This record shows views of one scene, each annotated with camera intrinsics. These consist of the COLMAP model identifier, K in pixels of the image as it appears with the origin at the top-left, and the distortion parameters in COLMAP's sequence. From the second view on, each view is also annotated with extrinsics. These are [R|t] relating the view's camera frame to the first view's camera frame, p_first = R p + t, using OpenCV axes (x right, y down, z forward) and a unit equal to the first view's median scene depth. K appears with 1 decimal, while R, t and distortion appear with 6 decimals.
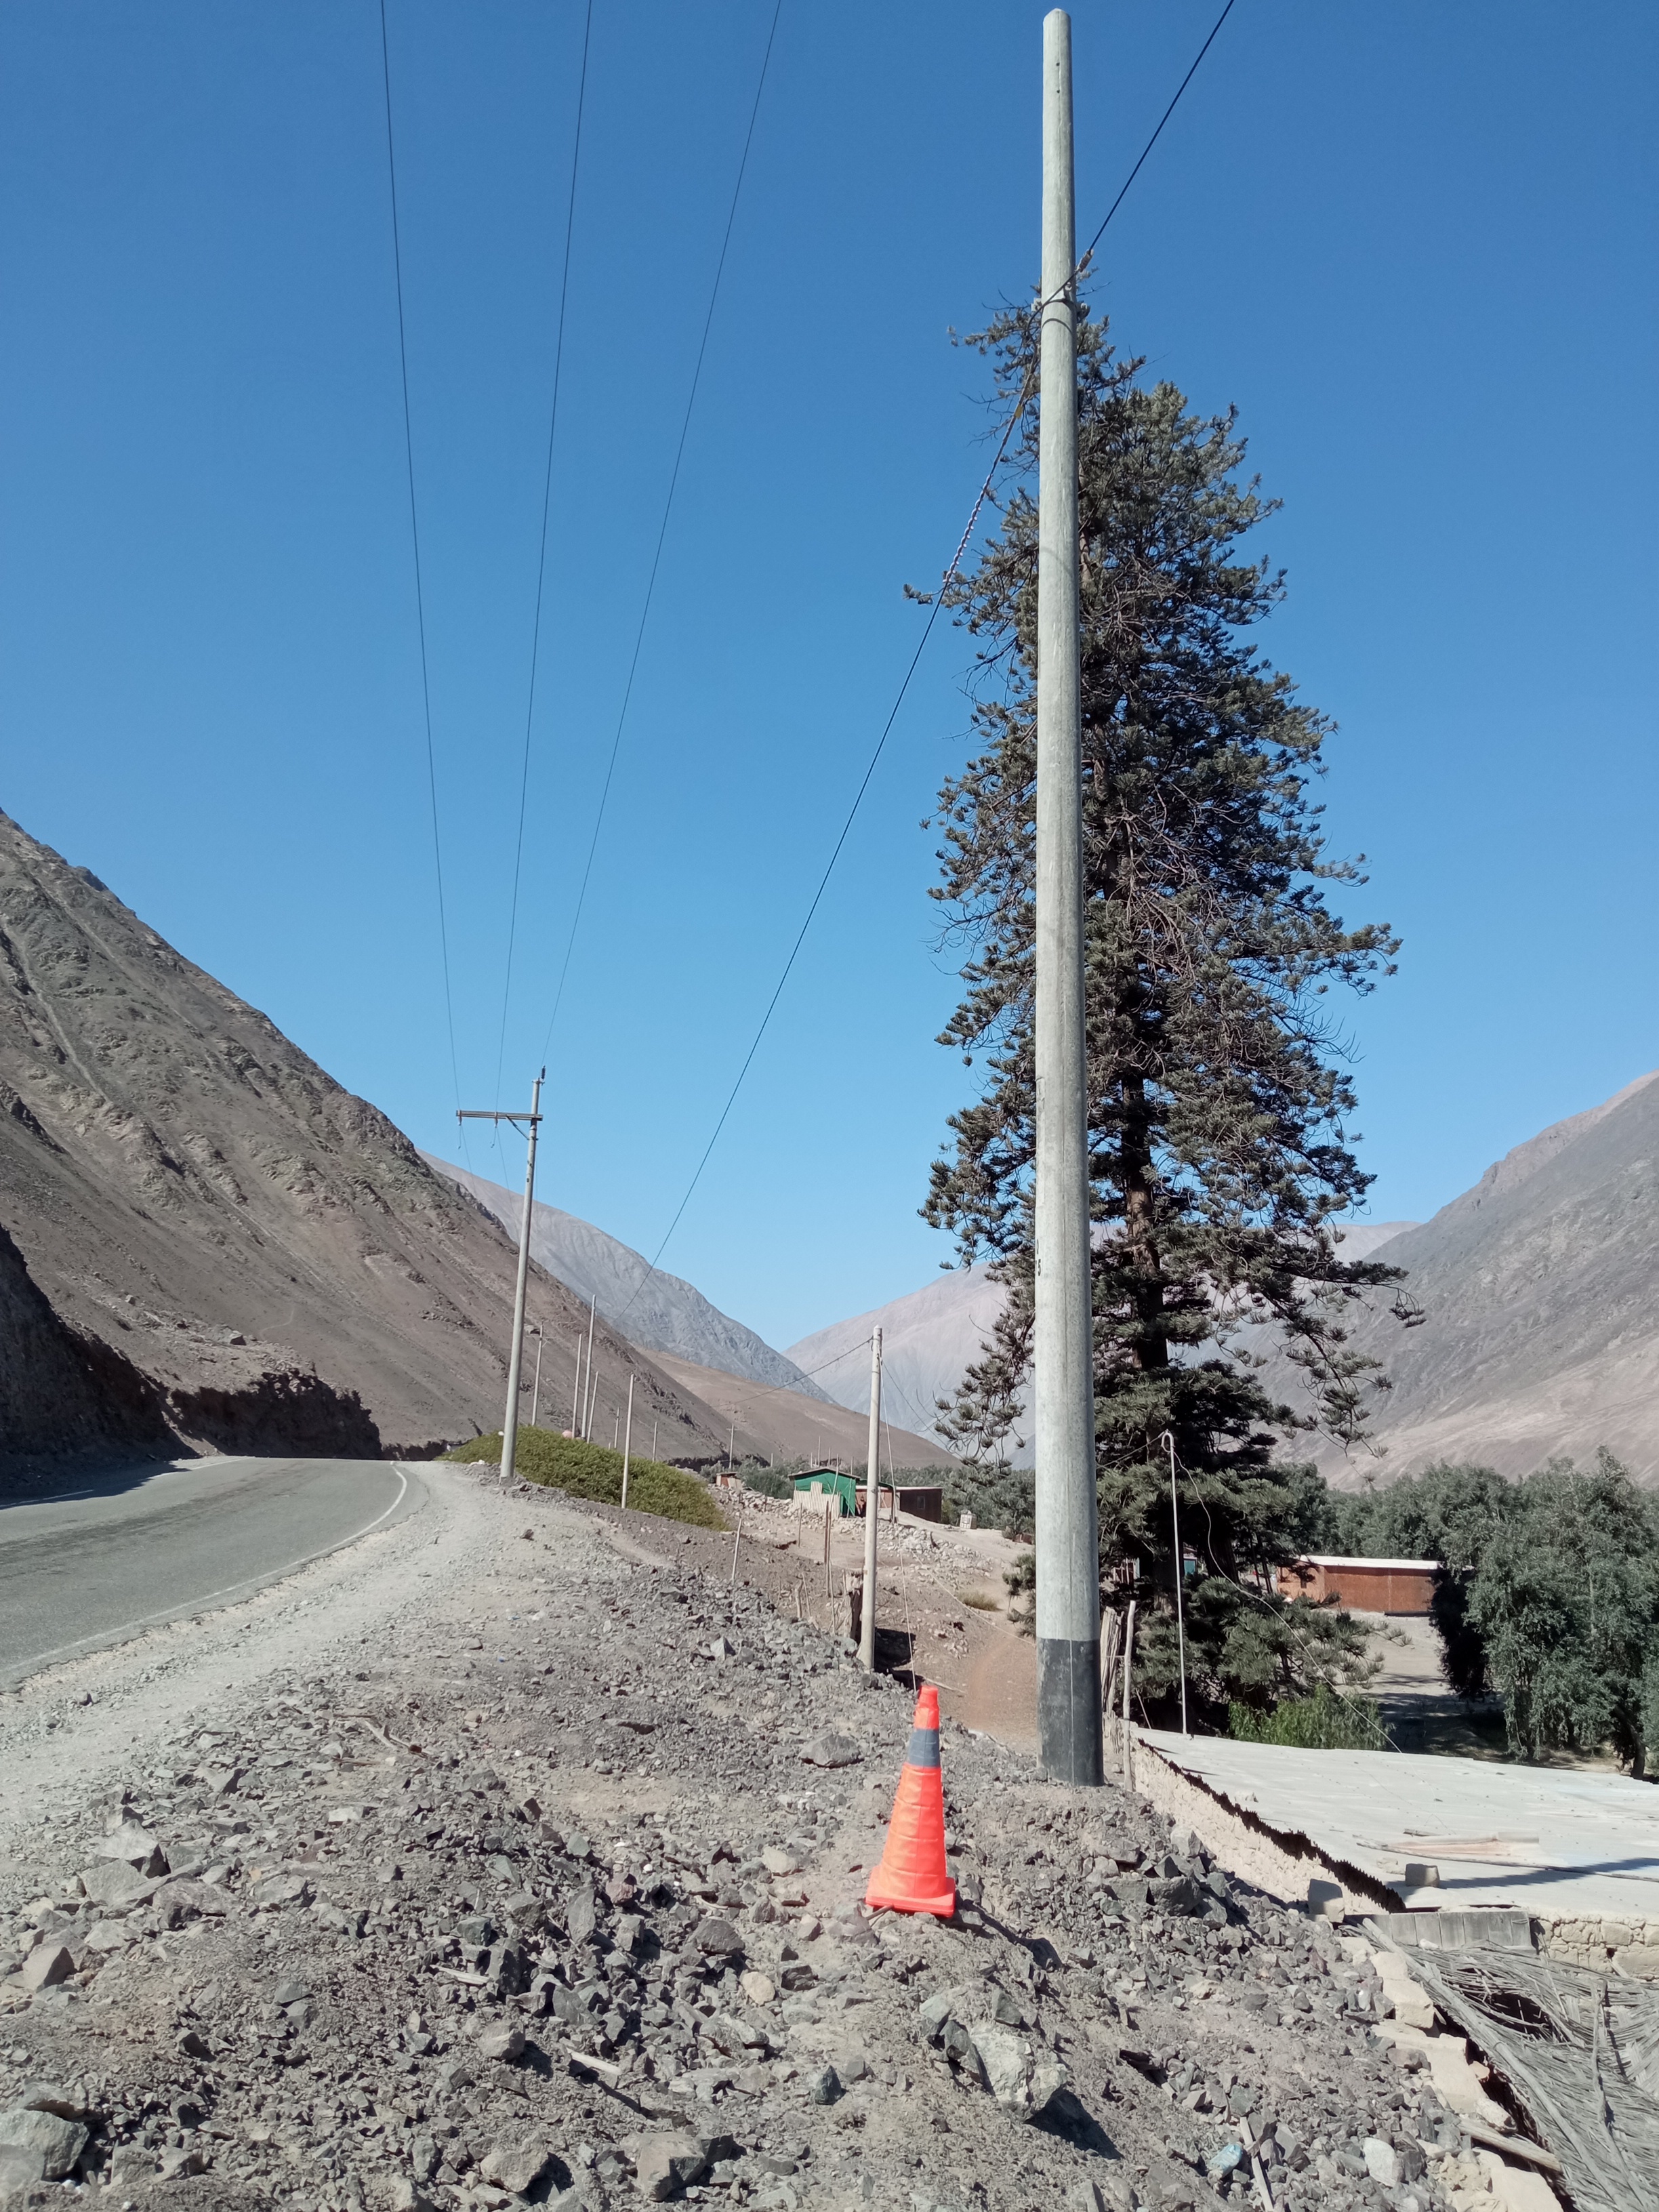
lens RADIAL K [[1765.3, 0, 853.3], [0, 1765.3, 1082.7], [0, 0, 1]] dist [0.132690, -0.254559]
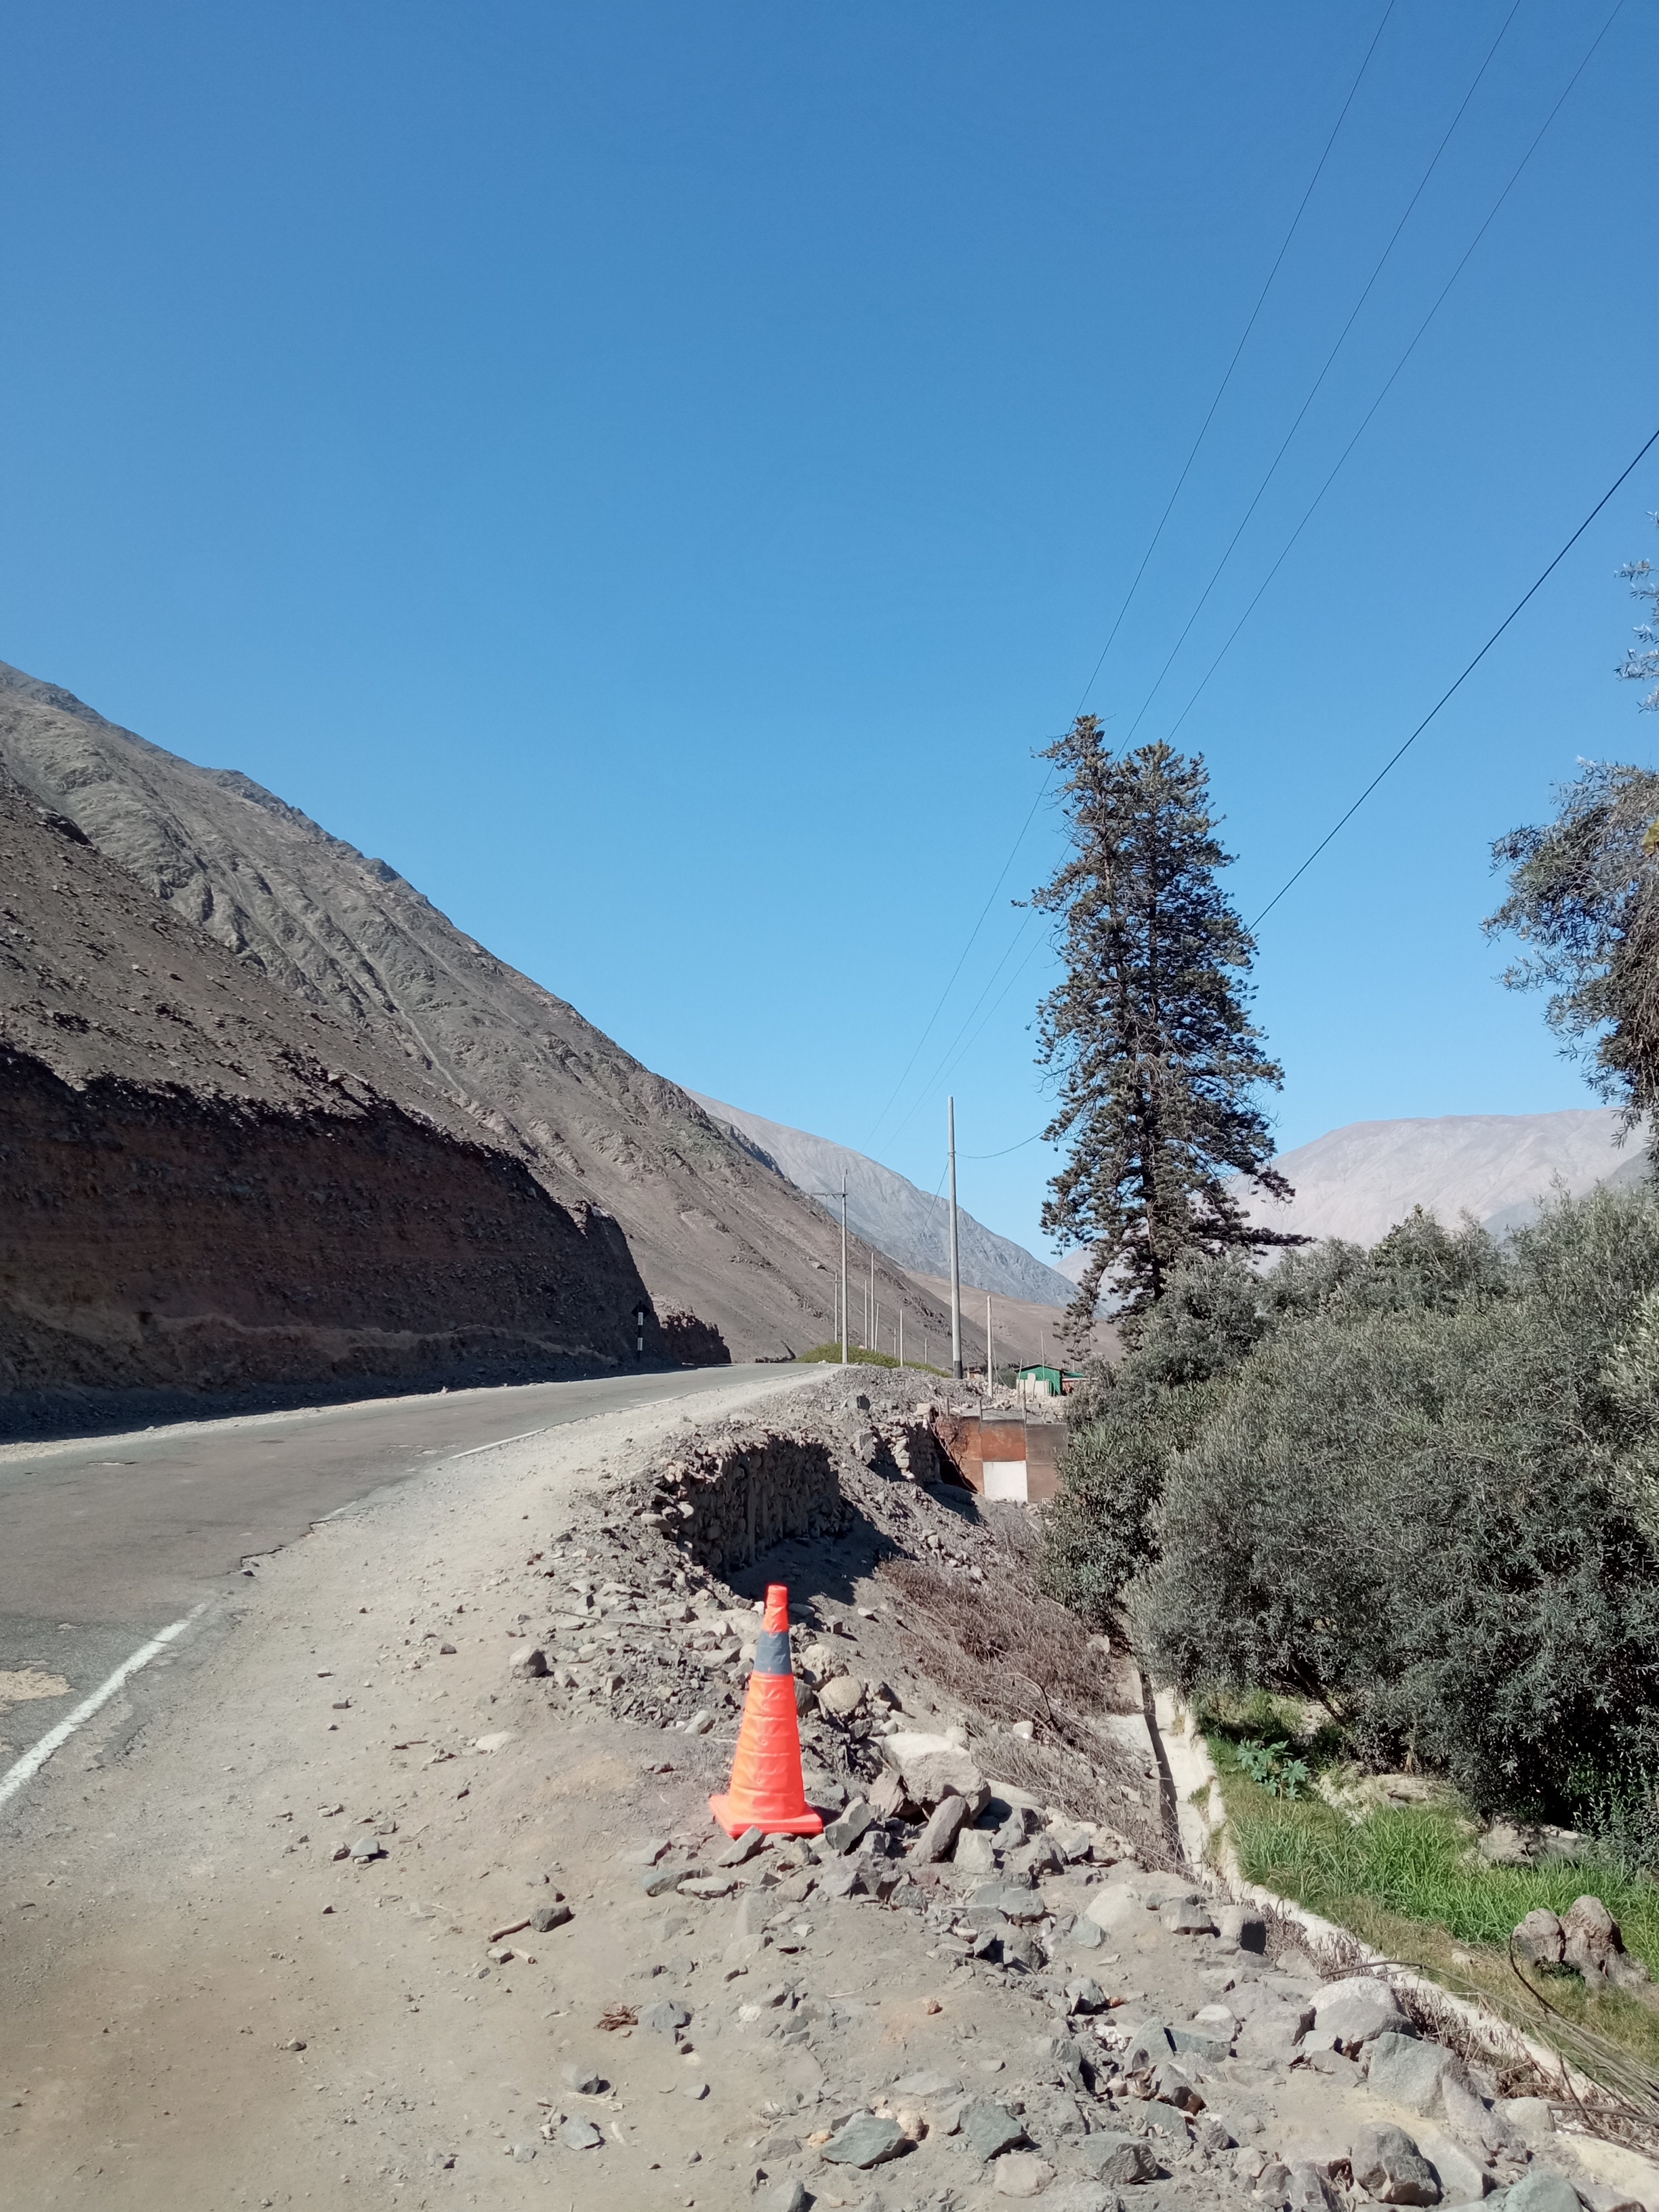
lens RADIAL K [[1808.4, 0, 818.1], [0, 1808.4, 1100.6], [0, 0, 1]] dist [0.146914, -0.273117]
pose [[0.984310, -0.064388, -0.164283, 0.030133], [0.073942, 0.995868, 0.052713, -0.041850], [0.160210, -0.064034, 0.985004, -0.223452]]
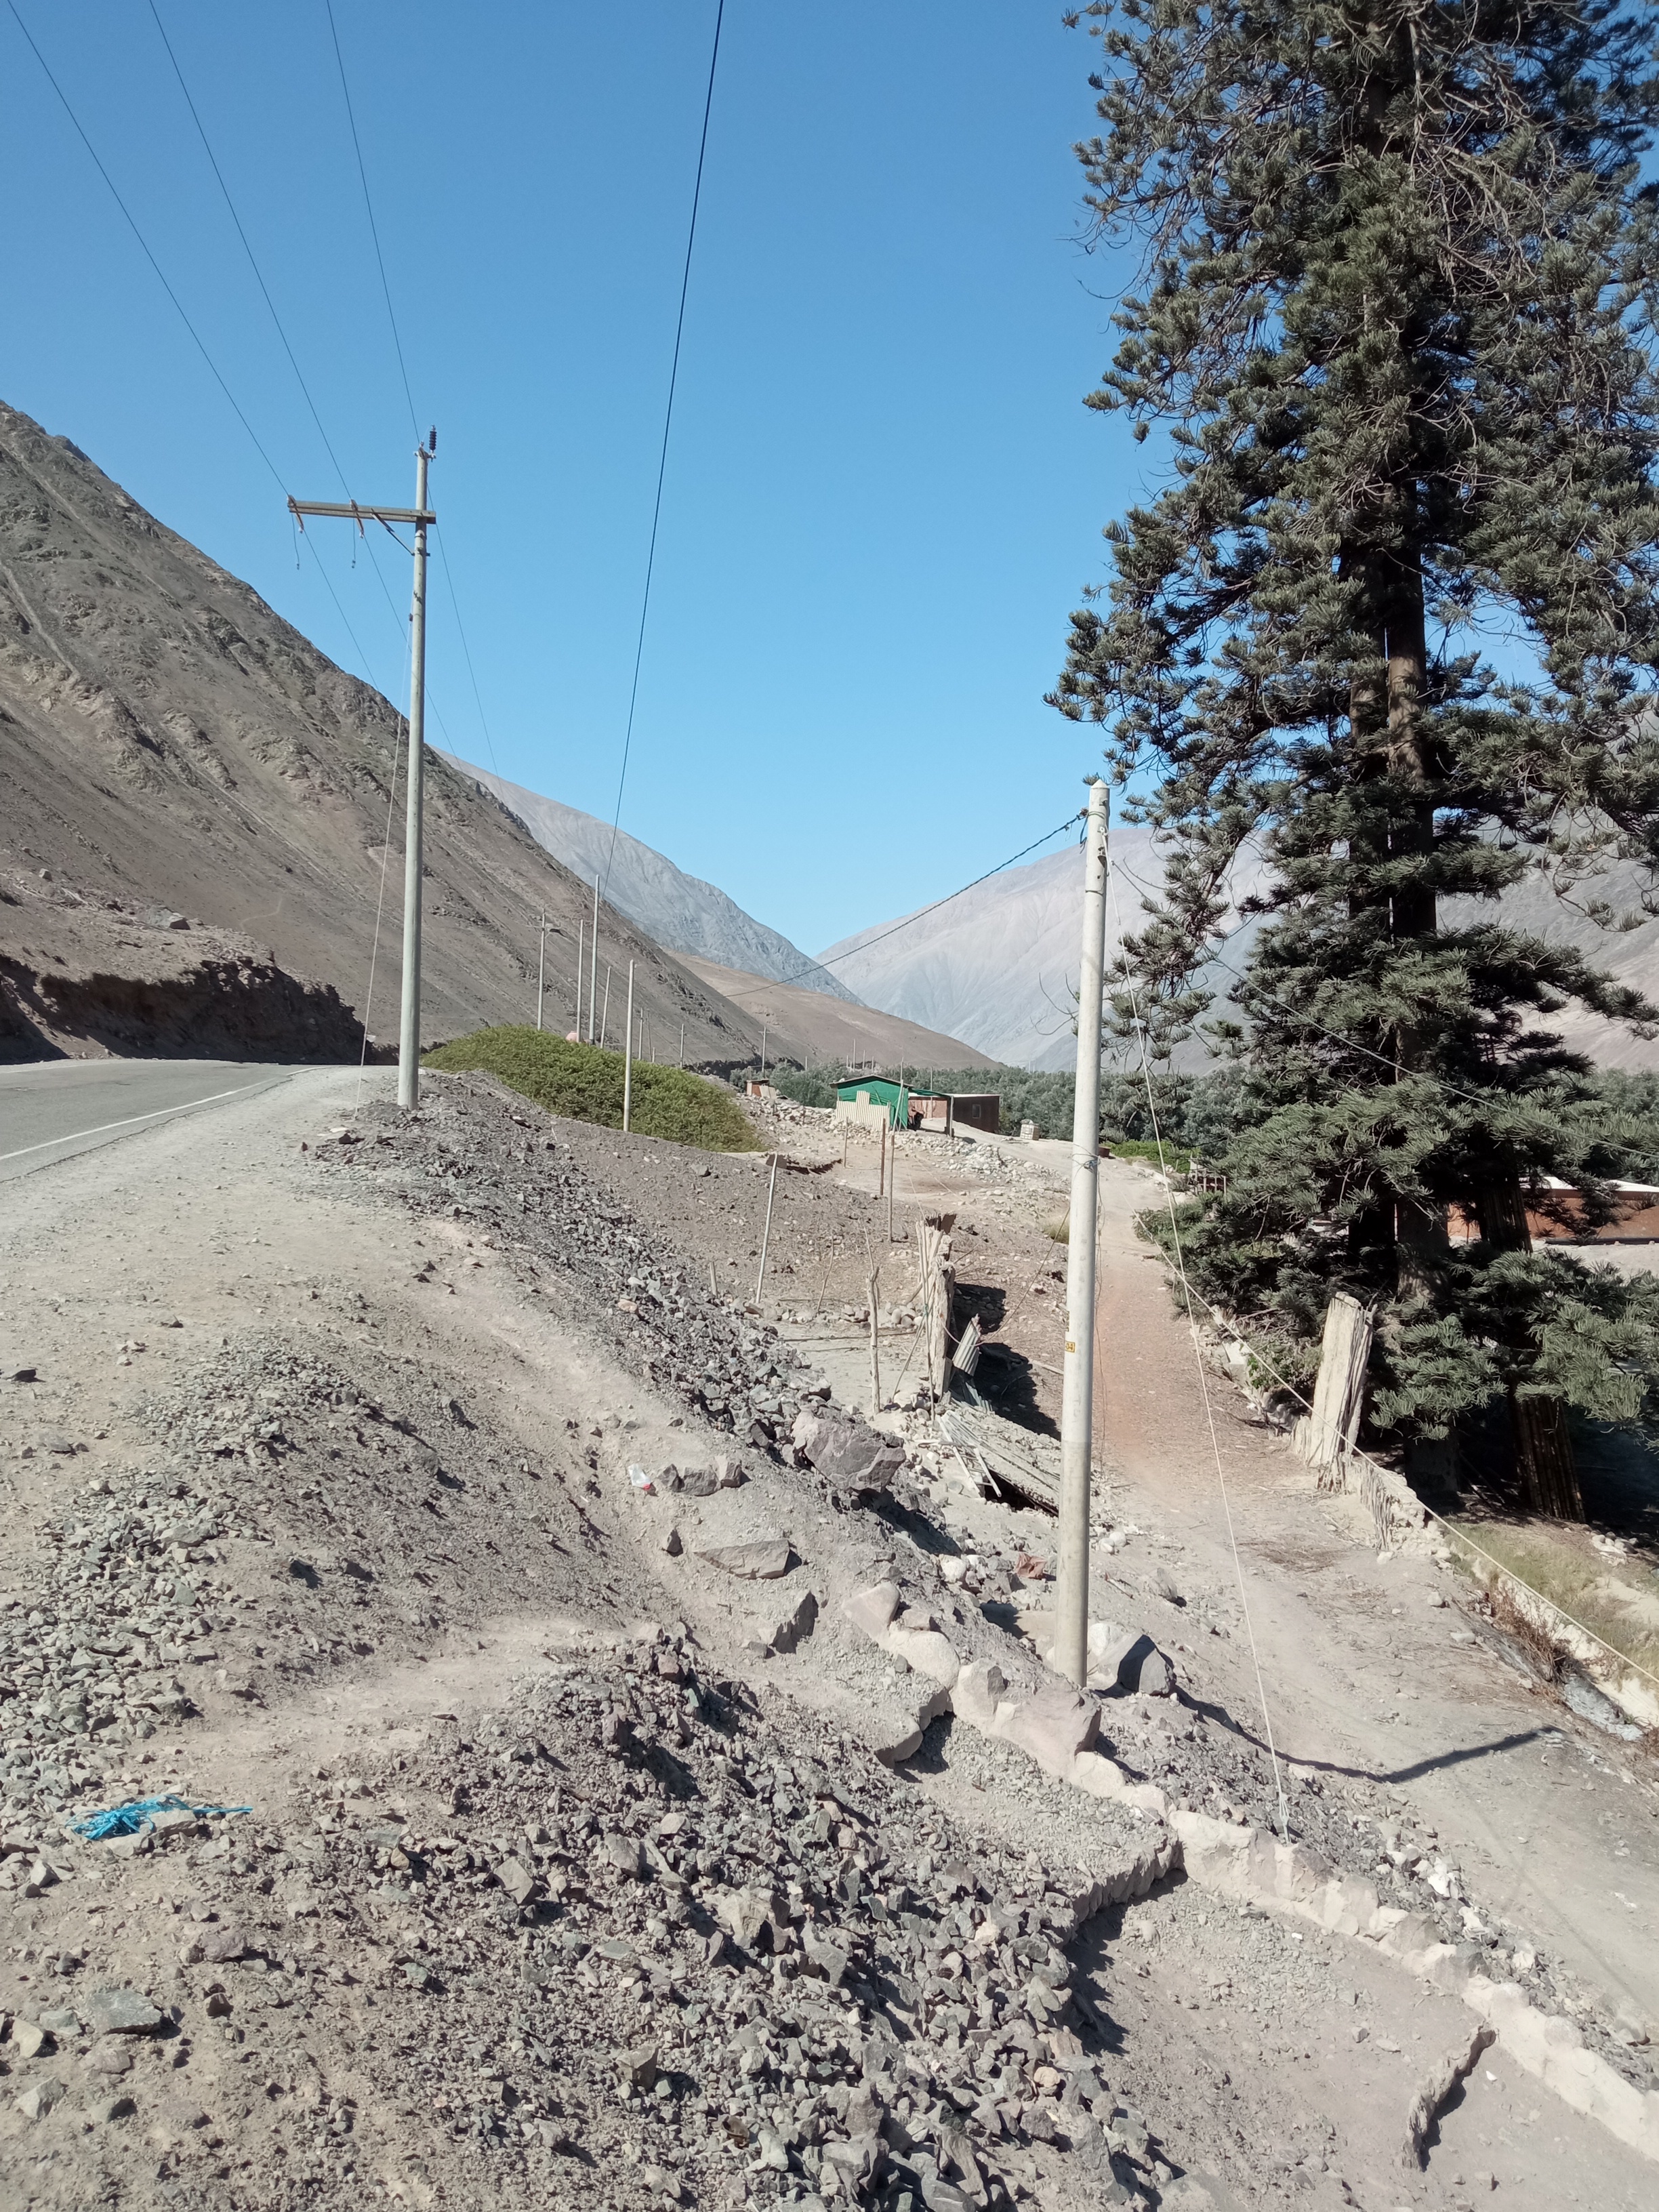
lens RADIAL K [[1765.3, 0, 853.3], [0, 1765.3, 1082.7], [0, 0, 1]] dist [0.132690, -0.254559]
pose [[0.999857, 0.000824, -0.016900, -0.004862], [0.002908, 0.975584, 0.219608, 0.015078], [0.016669, -0.219625, 0.975442, 0.076054]]
